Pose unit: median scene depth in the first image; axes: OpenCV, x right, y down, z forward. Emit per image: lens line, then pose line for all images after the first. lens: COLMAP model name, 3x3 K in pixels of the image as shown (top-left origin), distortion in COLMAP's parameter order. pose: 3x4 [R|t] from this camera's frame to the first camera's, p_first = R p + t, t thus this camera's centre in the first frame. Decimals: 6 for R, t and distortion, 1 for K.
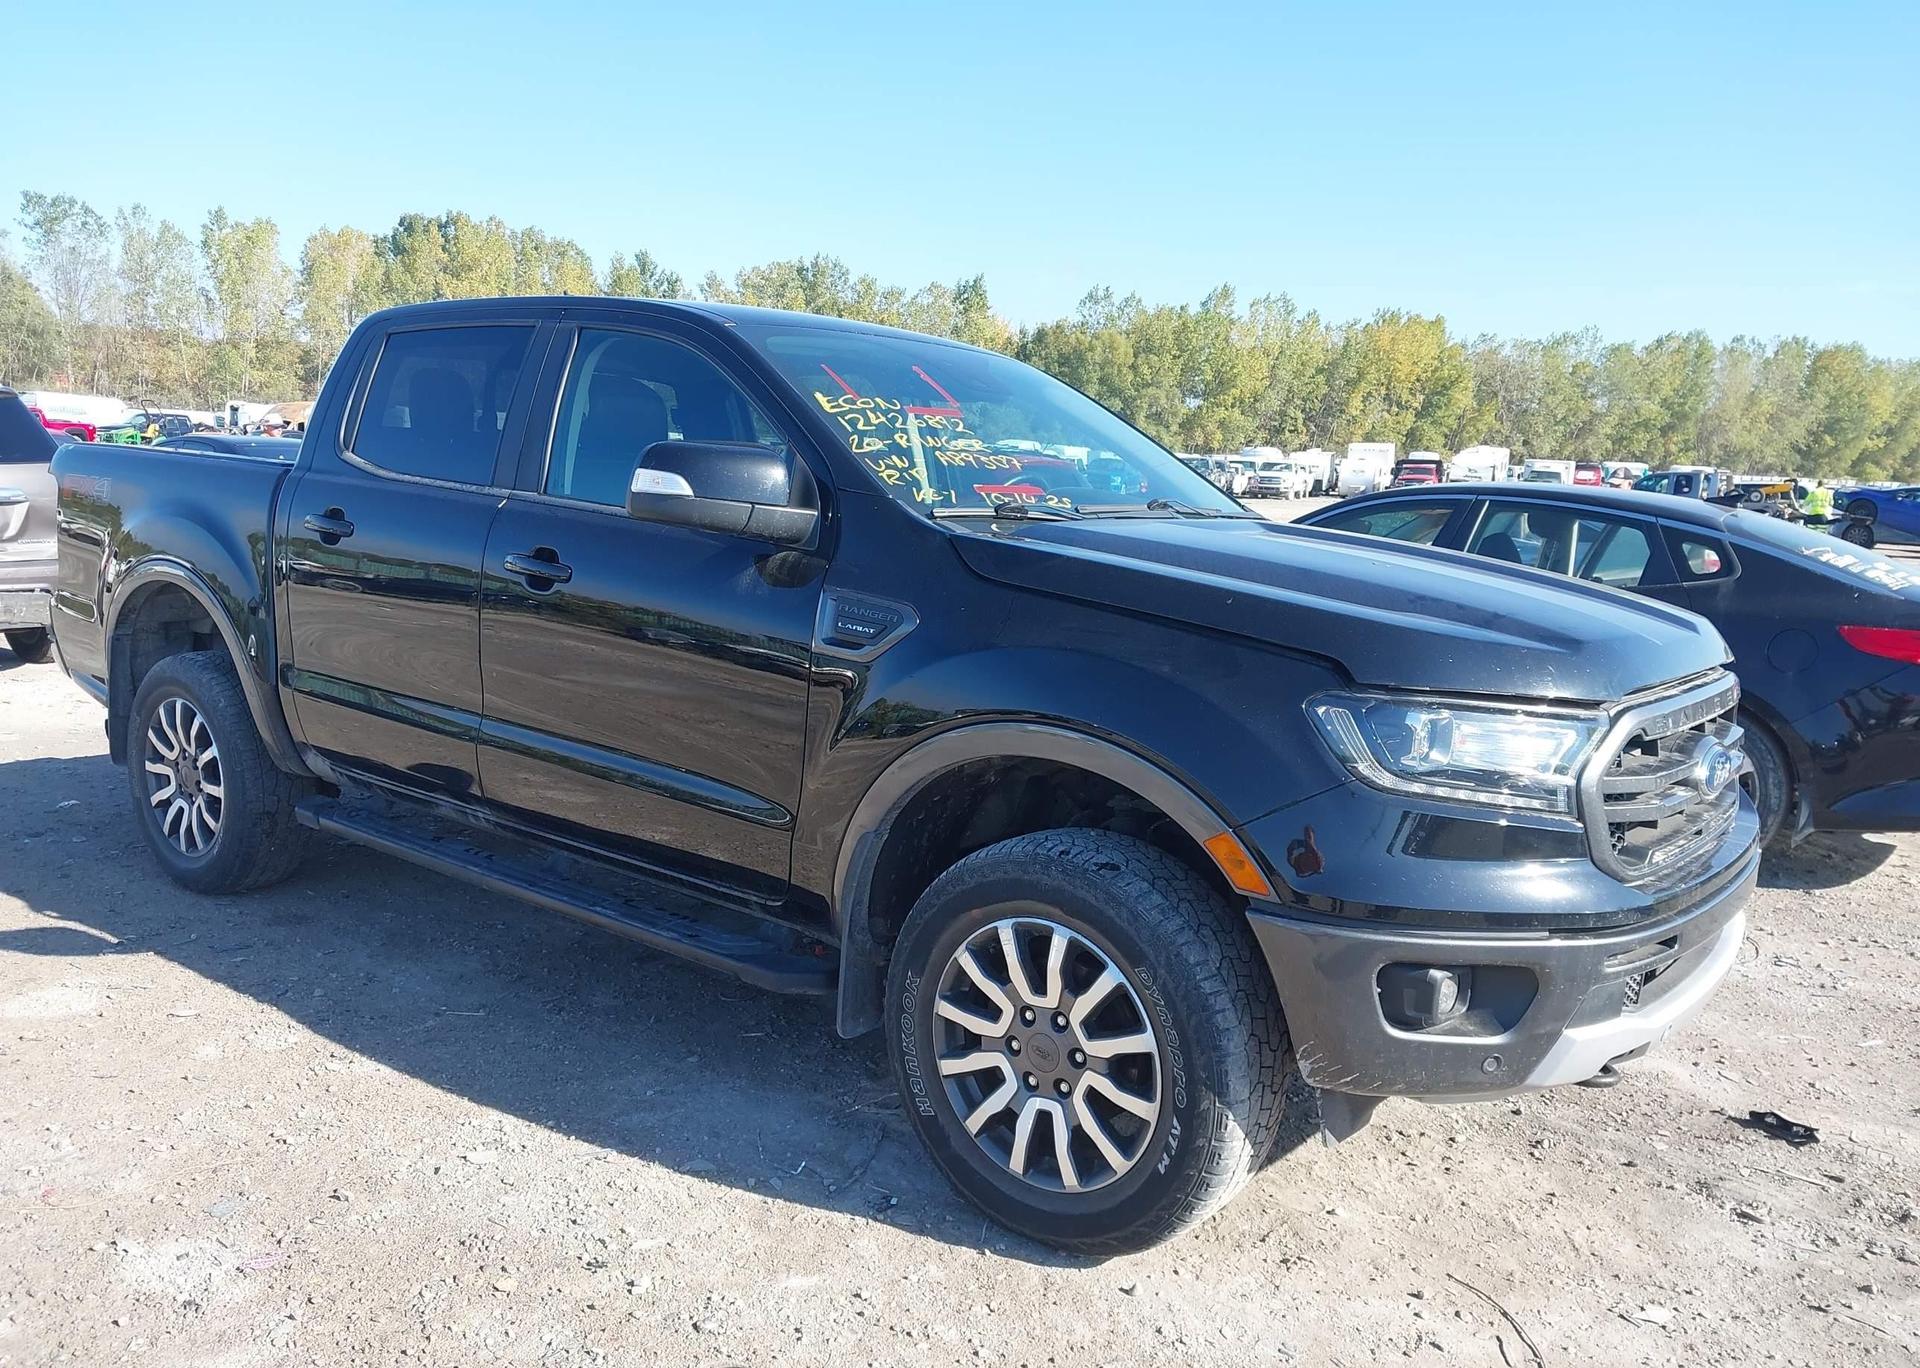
lens RADIAL K [[1674.5, 0, 879.6], [0, 1674.5, 679.3], [0, 0, 1]] dist [0.098853, -0.148362]
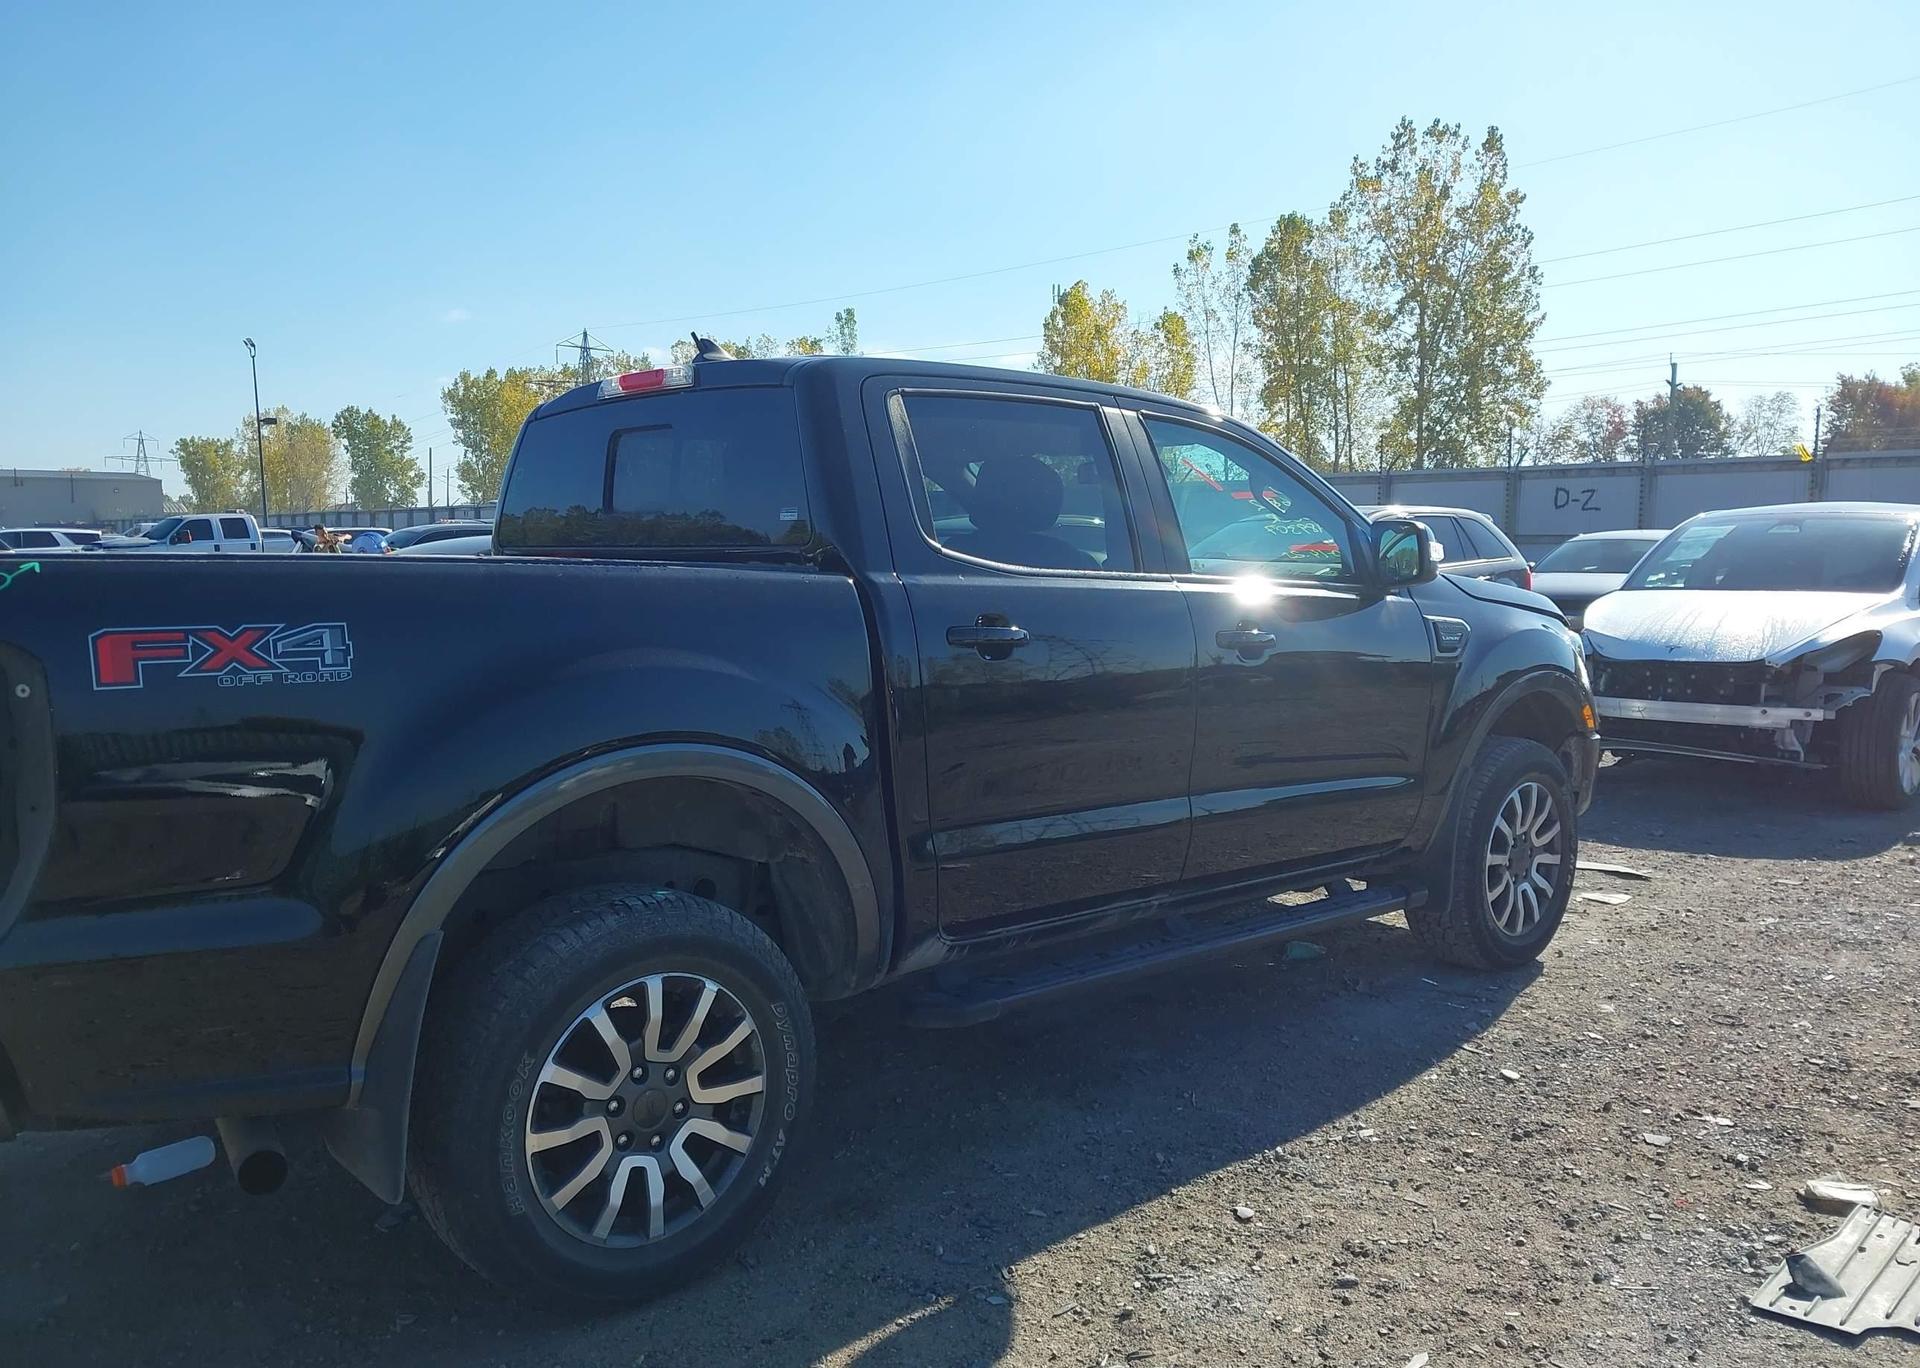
lens RADIAL K [[1609.7, 0, 960.0], [0, 1609.7, 684.0], [0, 0, 1]] dist [-0.006388, 0.008414]
pose [[0.068578, -0.128023, 0.989397, -0.937292], [0.134521, 0.983862, 0.117983, -0.138933], [-0.988535, 0.125004, 0.084693, 0.828938]]
